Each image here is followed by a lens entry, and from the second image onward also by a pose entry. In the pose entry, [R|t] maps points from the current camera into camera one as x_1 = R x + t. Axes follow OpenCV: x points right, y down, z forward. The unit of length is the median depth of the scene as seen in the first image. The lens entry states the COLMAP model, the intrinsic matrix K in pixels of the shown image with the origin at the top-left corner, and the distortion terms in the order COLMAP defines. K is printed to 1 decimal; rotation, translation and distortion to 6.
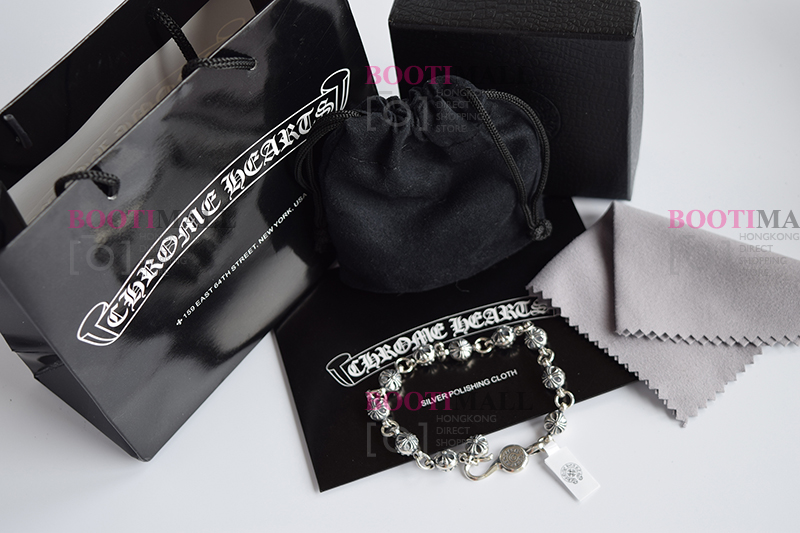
lens RADIAL K [[1410.3, 0, 400.0], [0, 1410.3, 266.5], [0, 0, 1]] dist [0.020714, 0.028965]
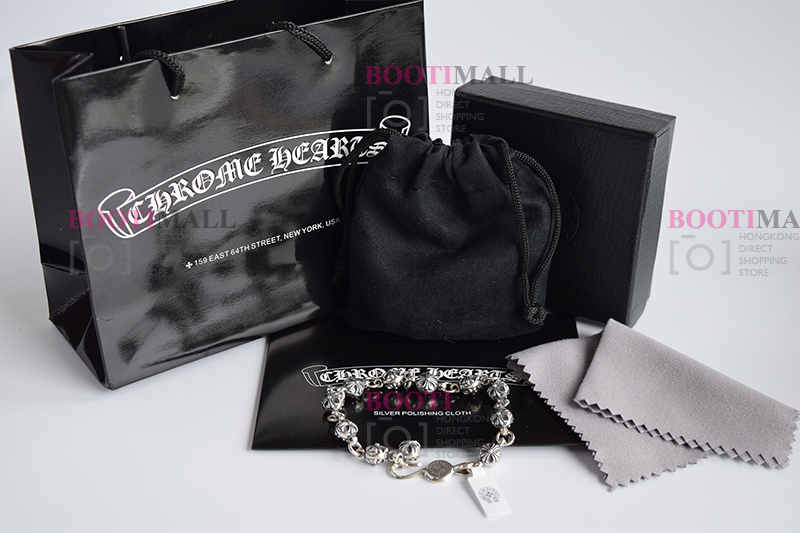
lens RADIAL K [[1410.3, 0, 400.0], [0, 1410.3, 266.5], [0, 0, 1]] dist [0.020714, 0.028965]
pose [[0.944541, 0.272201, -0.183708, 0.197866], [-0.324809, 0.856798, -0.400495, 0.421249], [0.048385, 0.437954, 0.897695, 0.023825]]
